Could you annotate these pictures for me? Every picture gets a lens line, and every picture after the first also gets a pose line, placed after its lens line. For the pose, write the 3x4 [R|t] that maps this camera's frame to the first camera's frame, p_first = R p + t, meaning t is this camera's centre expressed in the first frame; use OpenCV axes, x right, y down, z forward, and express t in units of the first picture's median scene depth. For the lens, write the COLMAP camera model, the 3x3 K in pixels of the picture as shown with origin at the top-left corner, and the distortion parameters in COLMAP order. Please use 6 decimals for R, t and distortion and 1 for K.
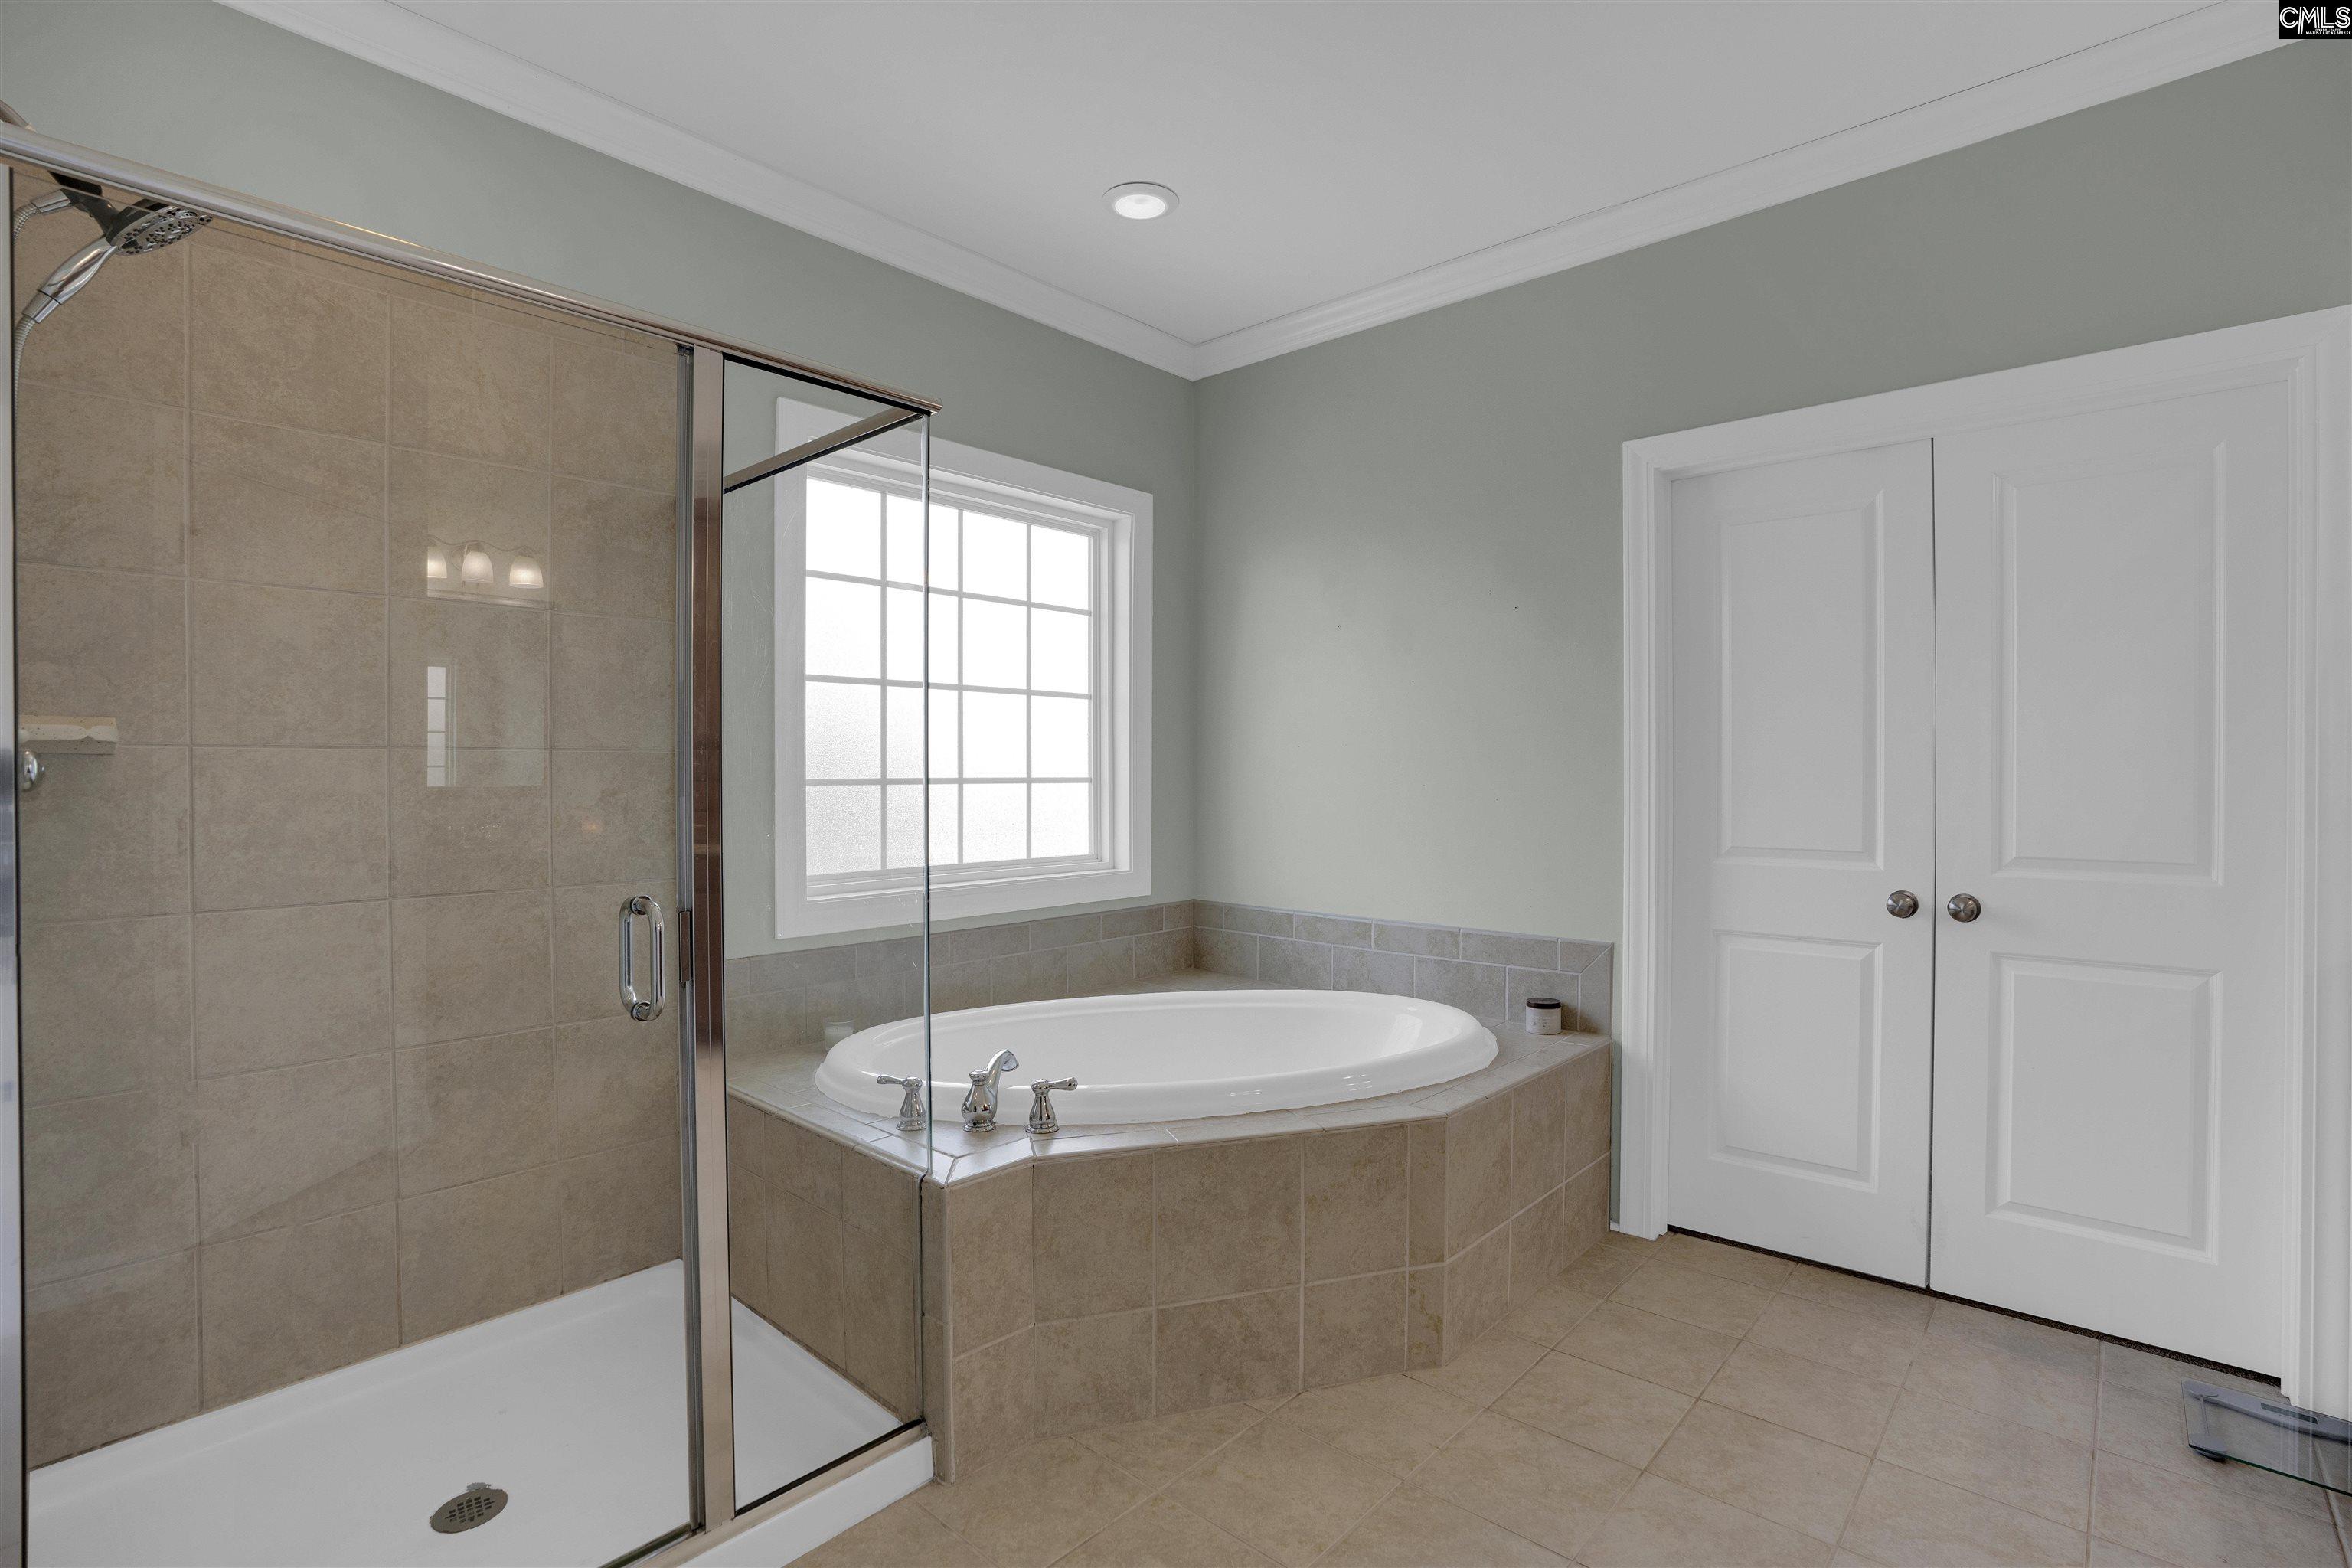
lens RADIAL K [[1123.8, 0, 1173.6], [0, 1123.8, 780.7], [0, 0, 1]] dist [-0.021577, 0.001590]
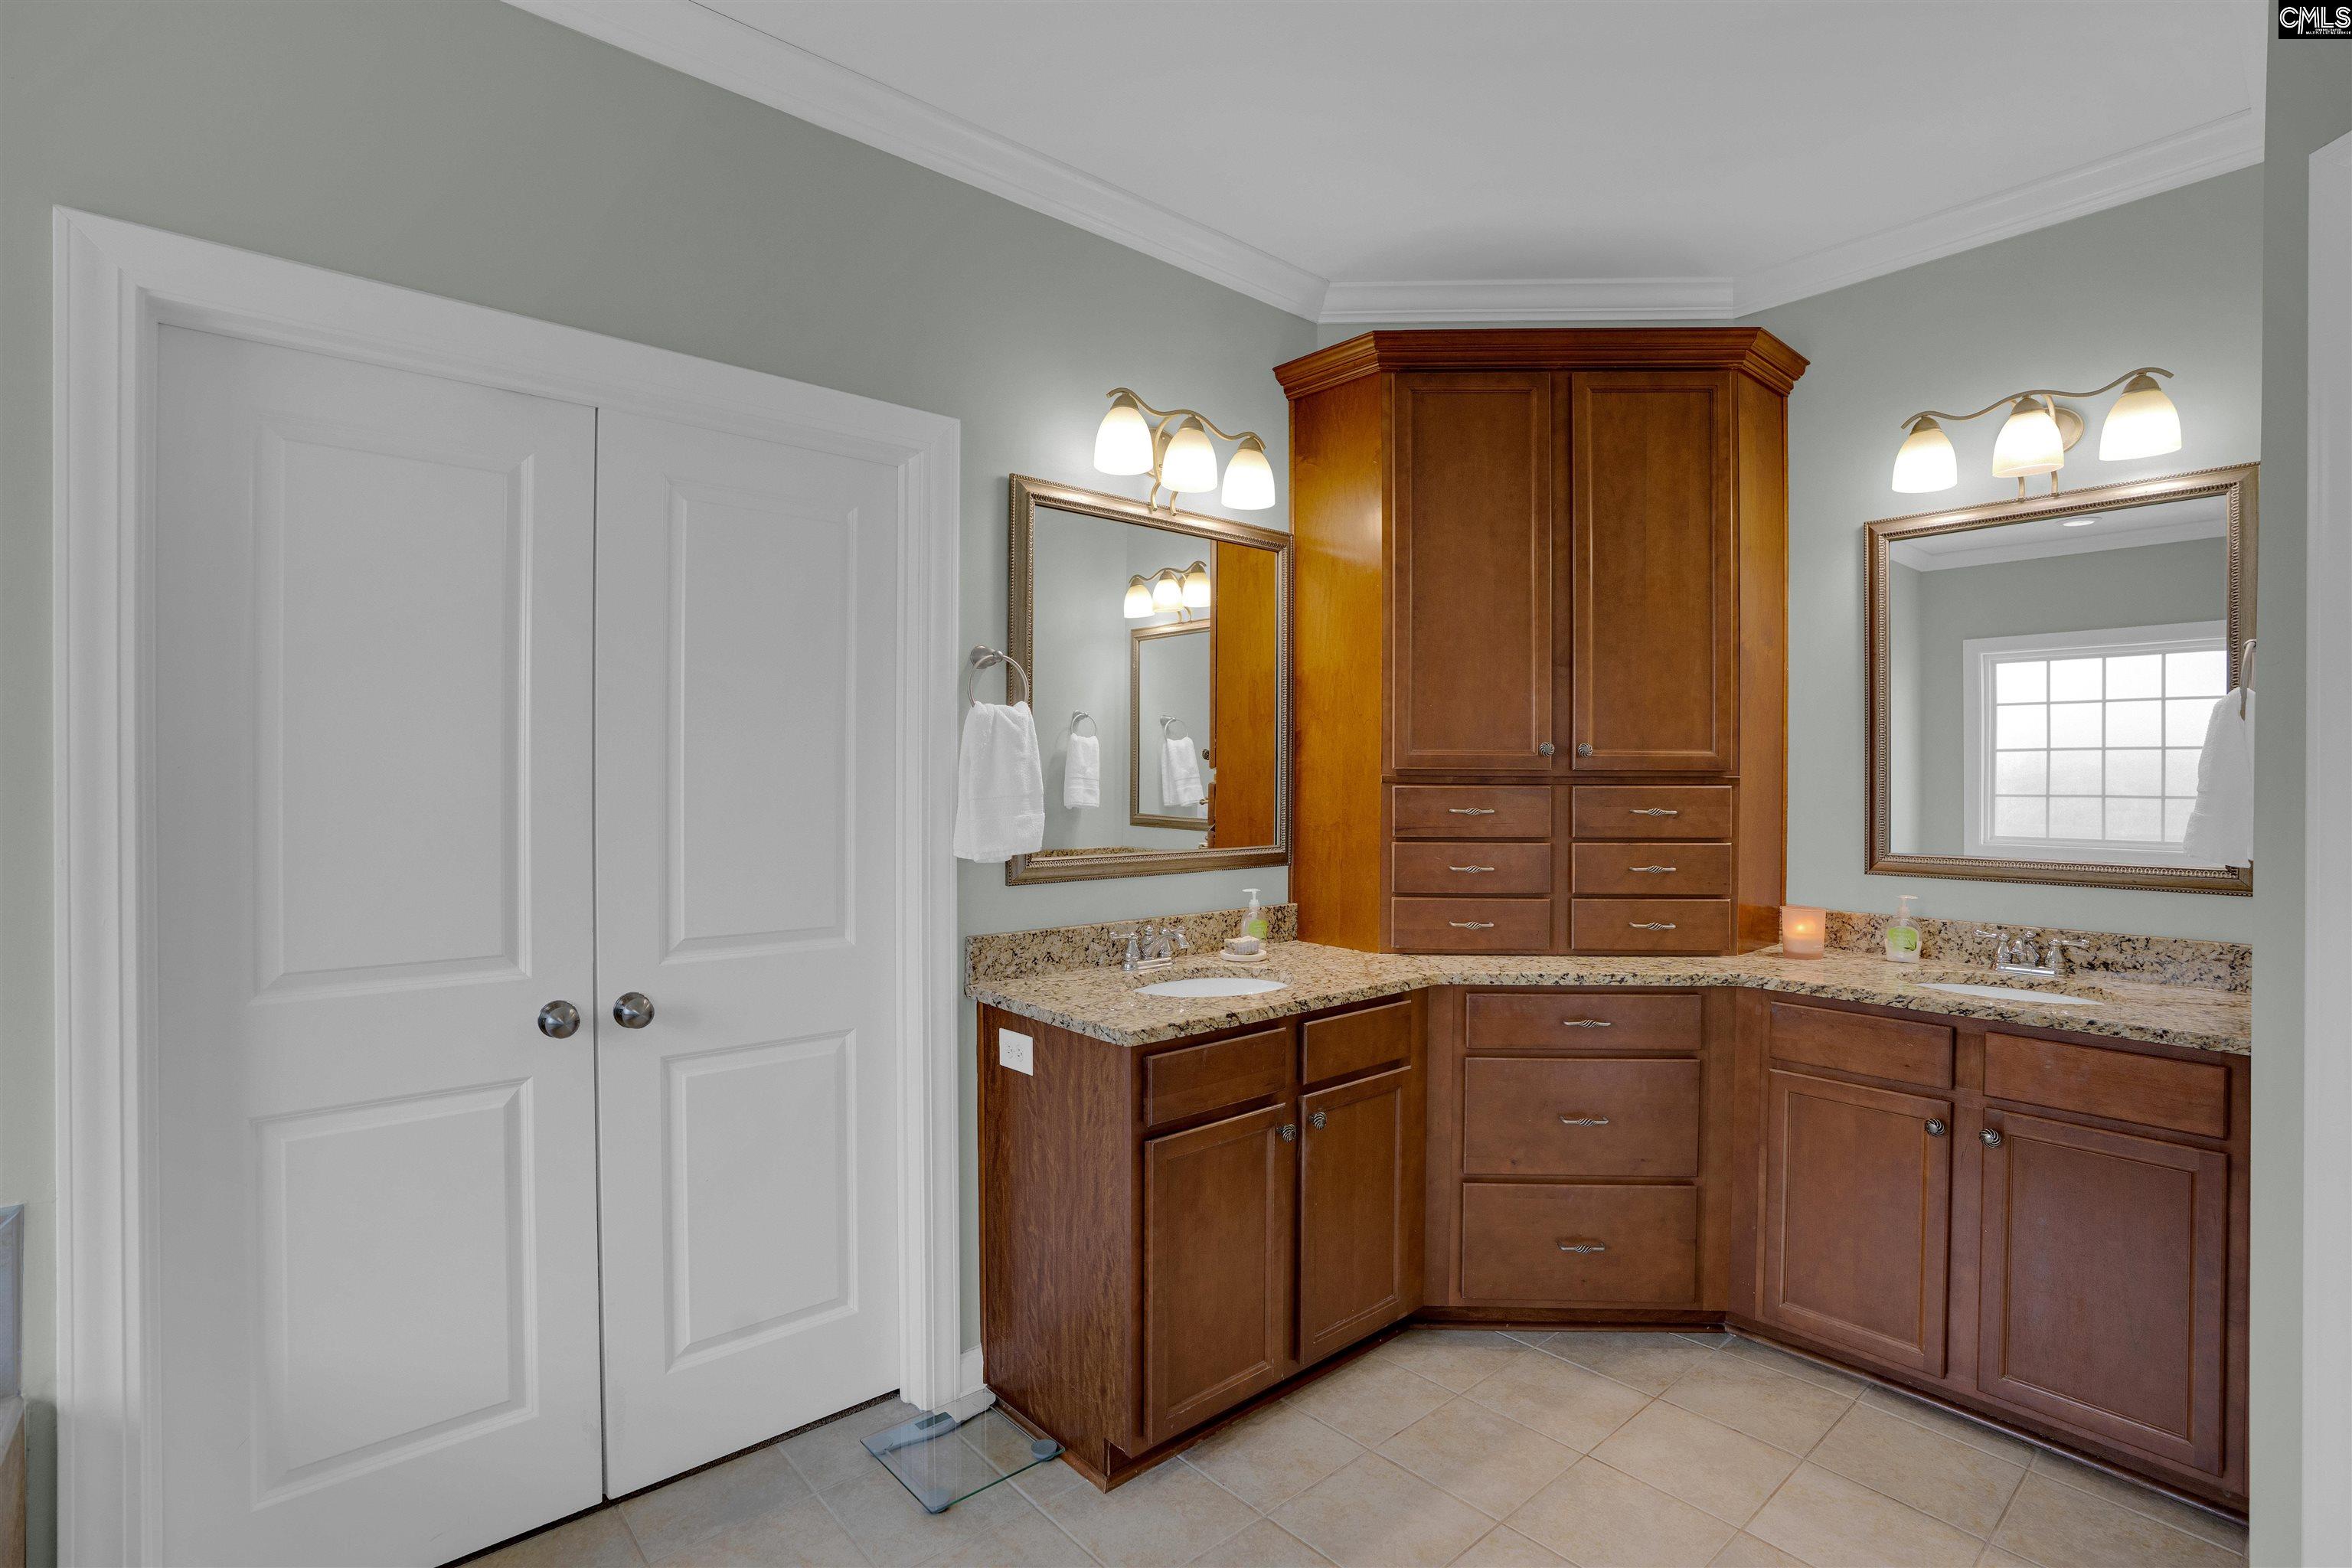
lens RADIAL K [[1123.8, 0, 1177.5], [0, 1123.8, 800.2], [0, 0, 1]] dist [-0.021577, 0.001590]
pose [[0.113557, -0.018025, 0.993368, -0.040991], [-0.003192, 0.999824, 0.018507, -0.050841], [-0.993526, -0.005273, 0.113480, 0.494279]]
